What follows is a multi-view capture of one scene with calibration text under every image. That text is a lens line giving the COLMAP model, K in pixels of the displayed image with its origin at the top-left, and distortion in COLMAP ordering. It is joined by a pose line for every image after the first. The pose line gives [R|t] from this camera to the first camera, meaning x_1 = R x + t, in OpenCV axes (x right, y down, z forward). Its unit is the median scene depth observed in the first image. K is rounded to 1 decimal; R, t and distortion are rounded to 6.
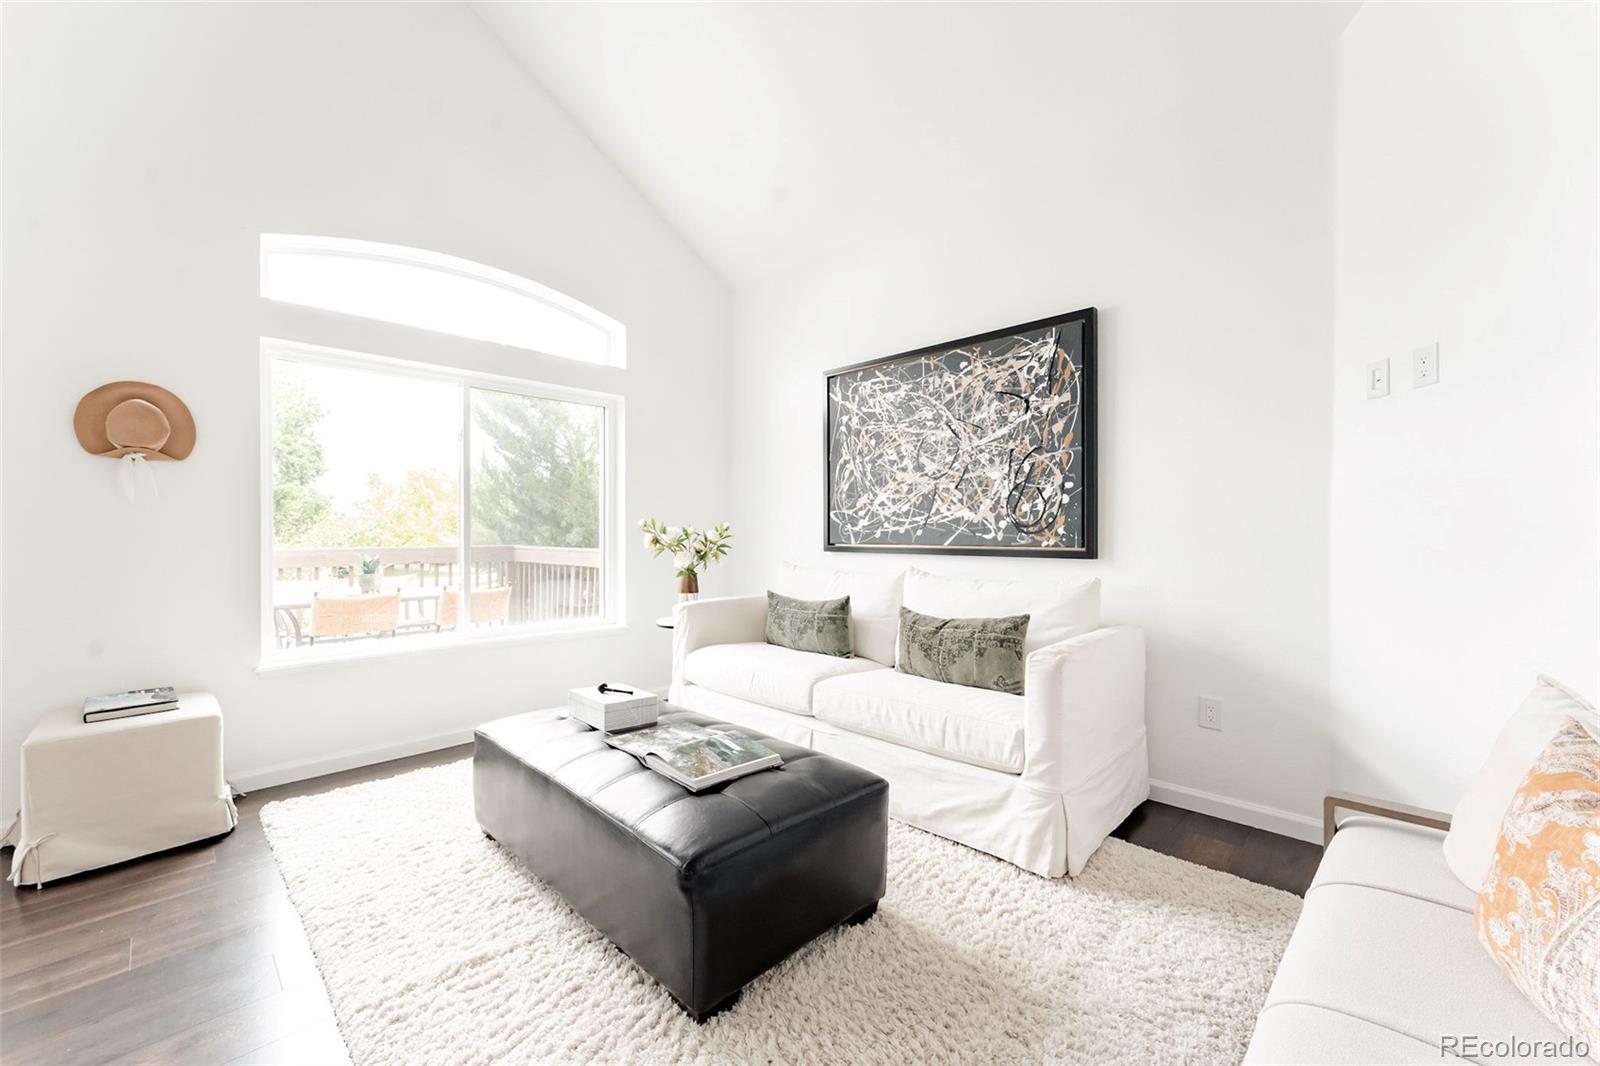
lens RADIAL K [[639.5, 0, 791.1], [0, 639.5, 537.2], [0, 0, 1]] dist [0.003955, -0.000268]
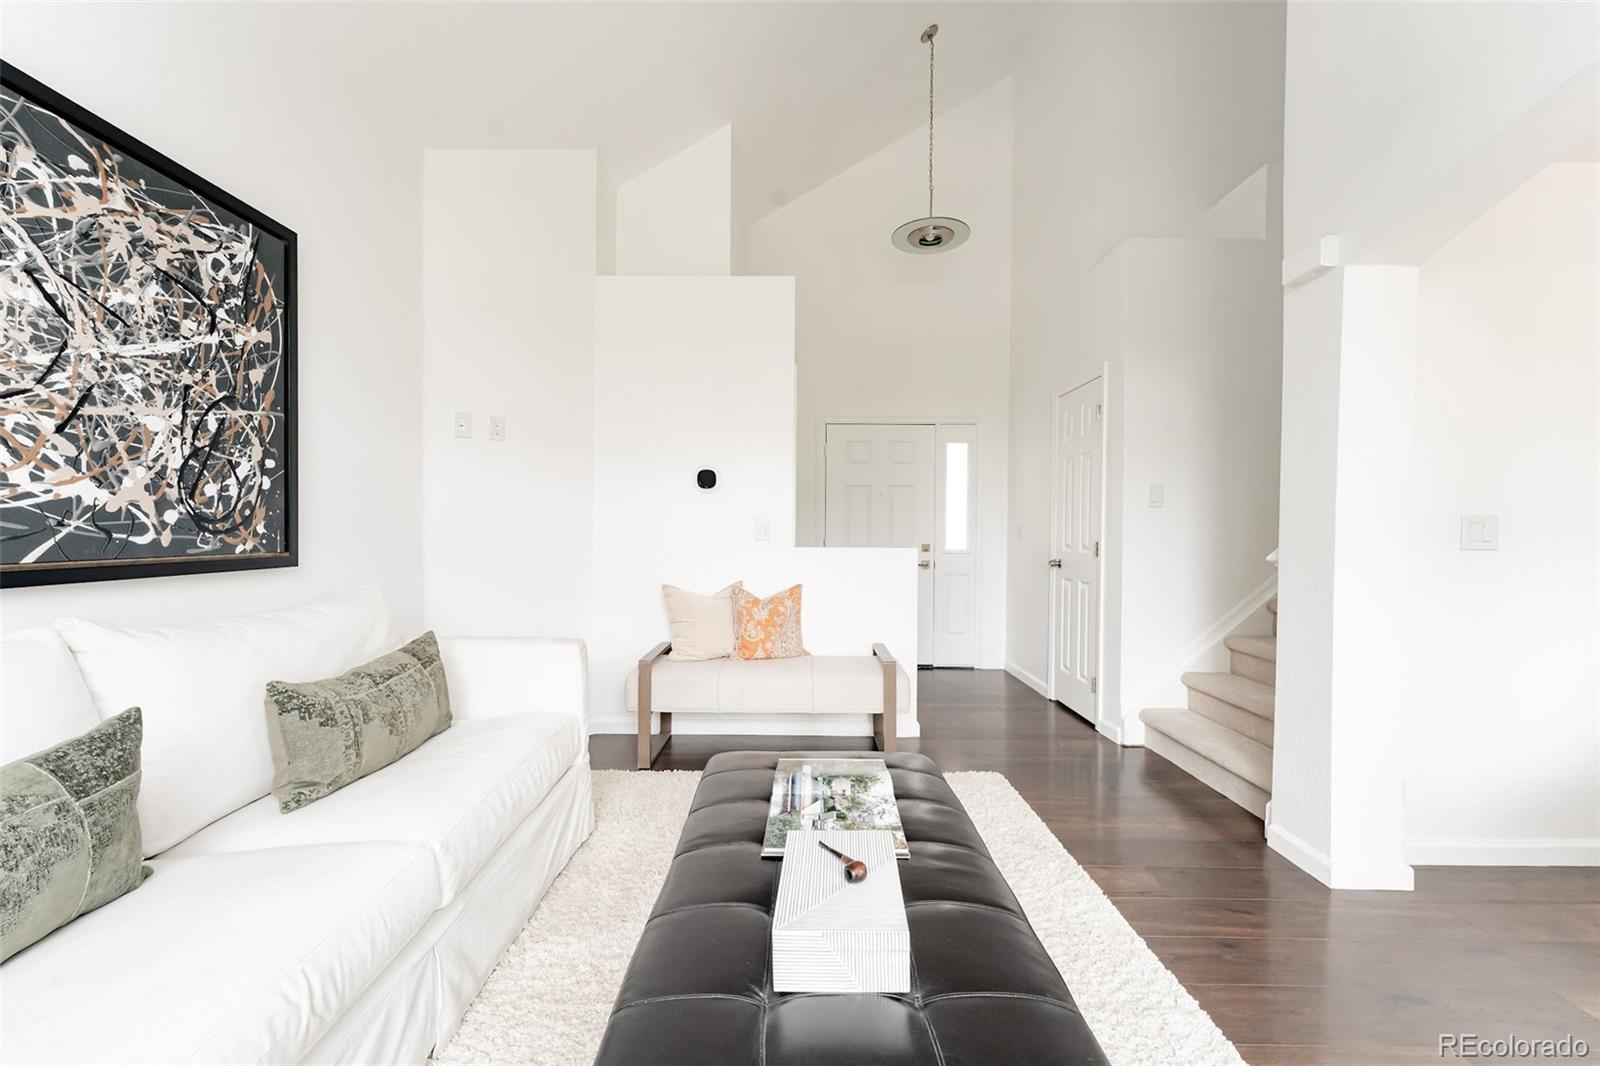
lens RADIAL K [[639.5, 0, 791.1], [0, 639.5, 537.2], [0, 0, 1]] dist [0.003955, -0.000268]
pose [[-0.706250, -0.011751, 0.707865, -0.423952], [0.002423, 0.999816, 0.019015, -0.011457], [-0.707958, 0.015144, -0.706092, 0.986603]]
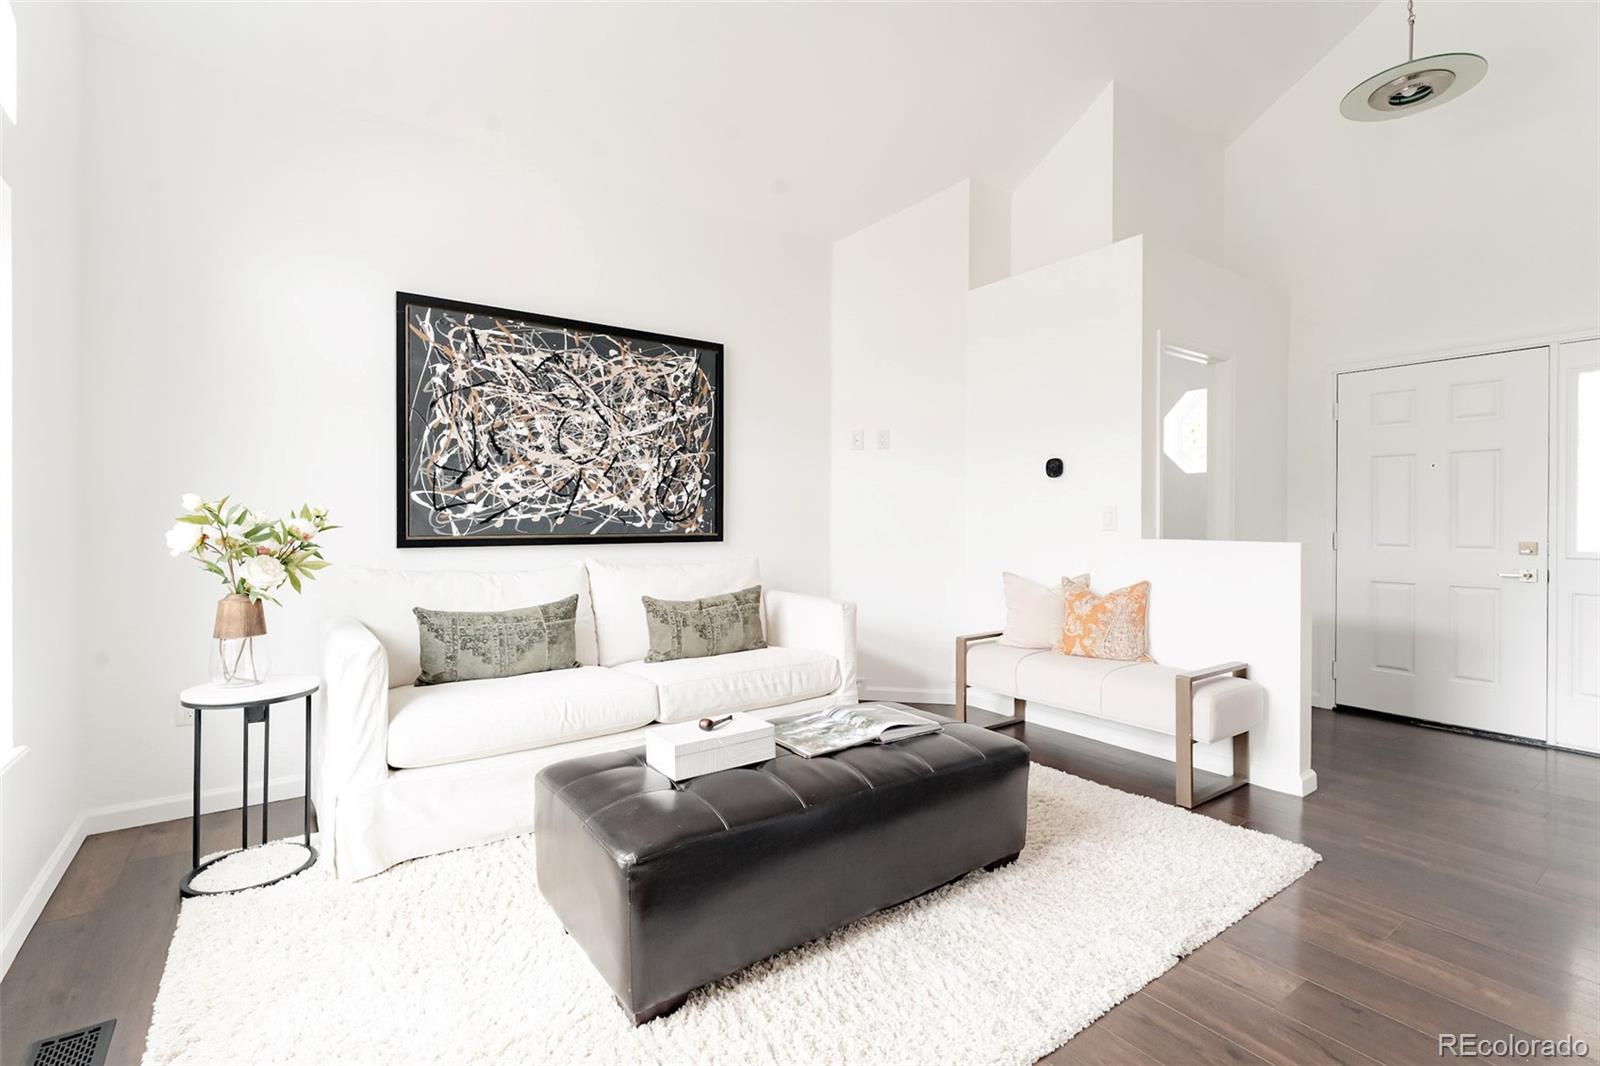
lens RADIAL K [[727.3, 0, 799.7], [0, 727.3, 519.3], [0, 0, 1]] dist [0.011813, -0.006947]
pose [[0.155713, 0.000075, 0.987802, -0.824116], [0.007704, 0.999969, -0.001291, -0.005979], [-0.987772, 0.007811, 0.155708, 0.547735]]
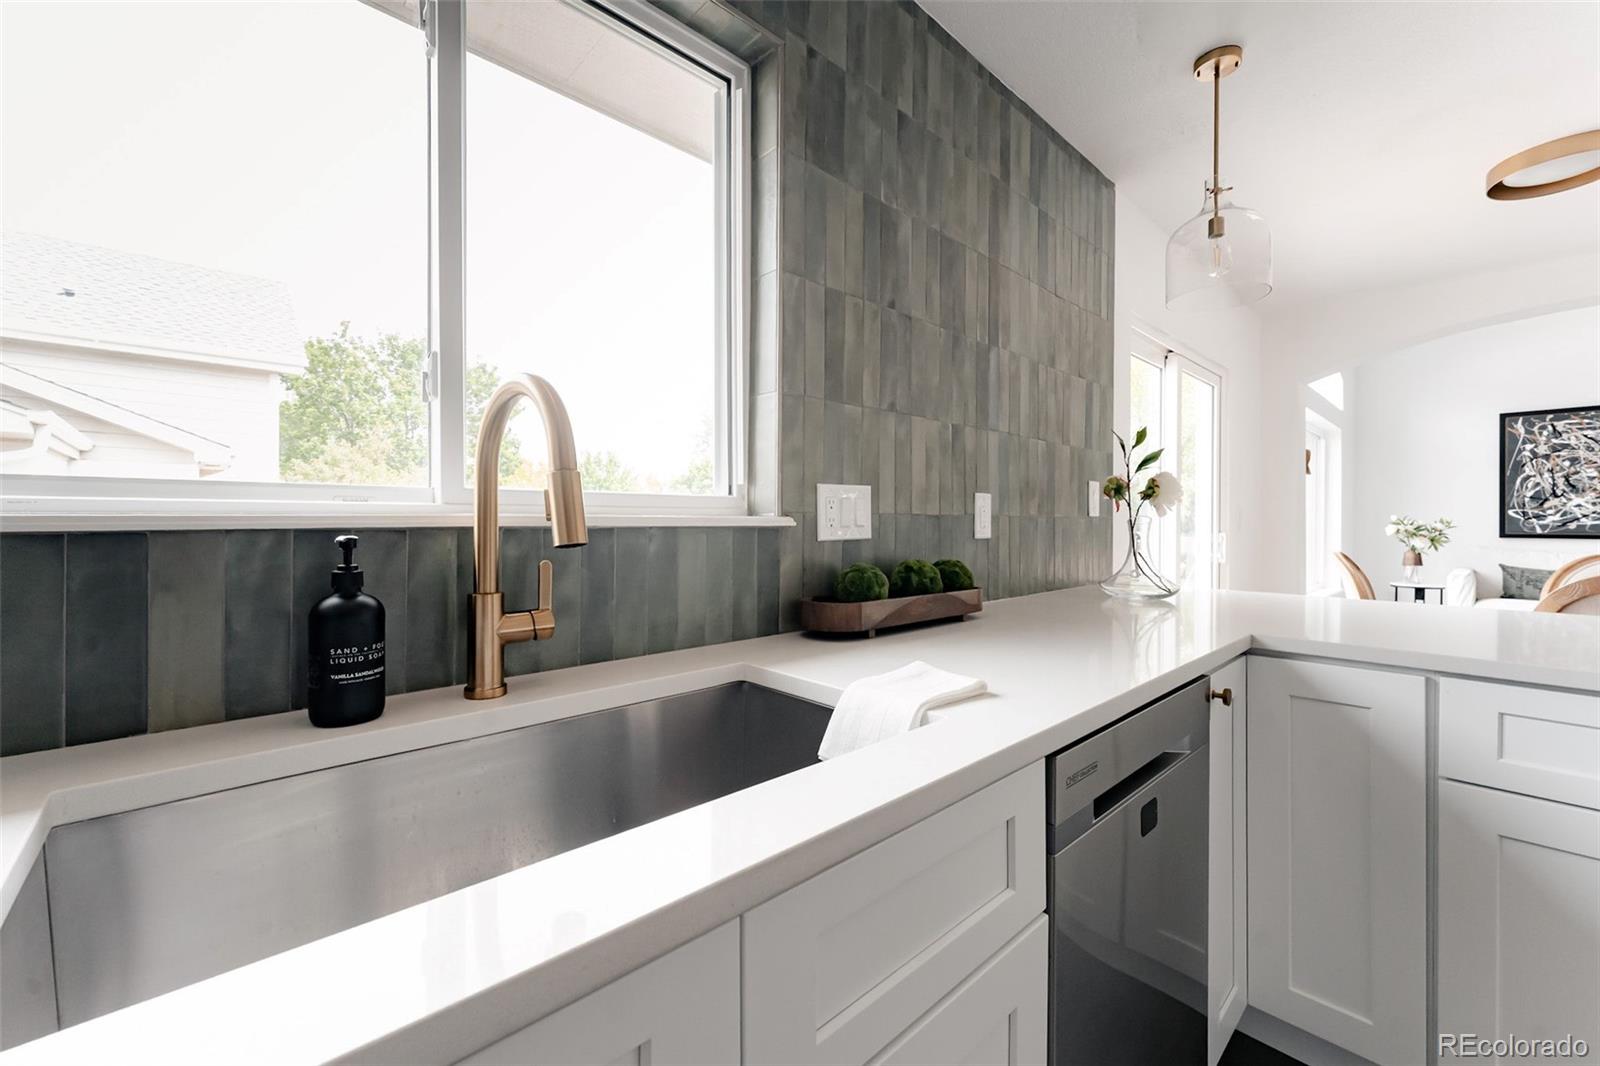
lens RADIAL K [[646.4, 0, 790.9], [0, 646.4, 523.9], [0, 0, 1]] dist [-0.000673, 0.000068]
pose [[0.999225, 0.004002, -0.039152, -1.836166], [-0.004204, 0.999978, -0.005080, 0.005962], [0.039131, 0.005241, 0.999220, -0.635993]]
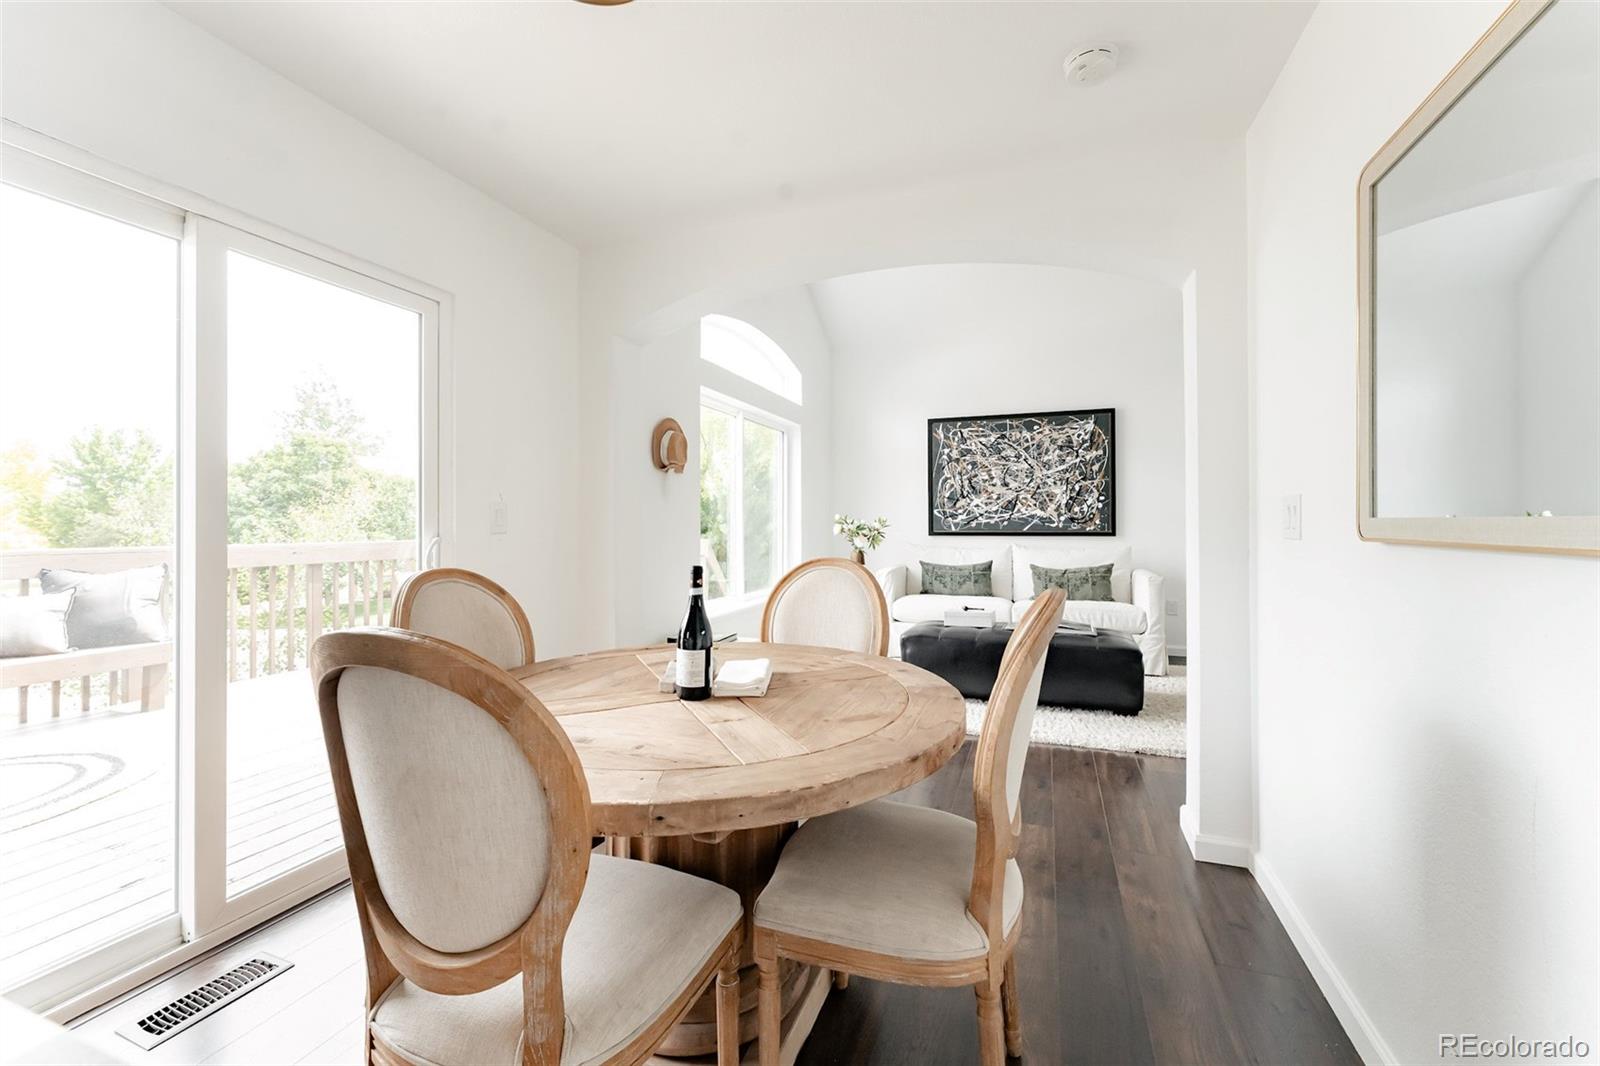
lens RADIAL K [[645.4, 0, 806.7], [0, 645.4, 520.4], [0, 0, 1]] dist [0.003378, -0.000076]
pose [[0.906425, 0.000088, 0.422366, -1.071475], [0.006159, 0.999891, -0.013427, 0.005494], [-0.422321, 0.014772, 0.906326, -0.343473]]
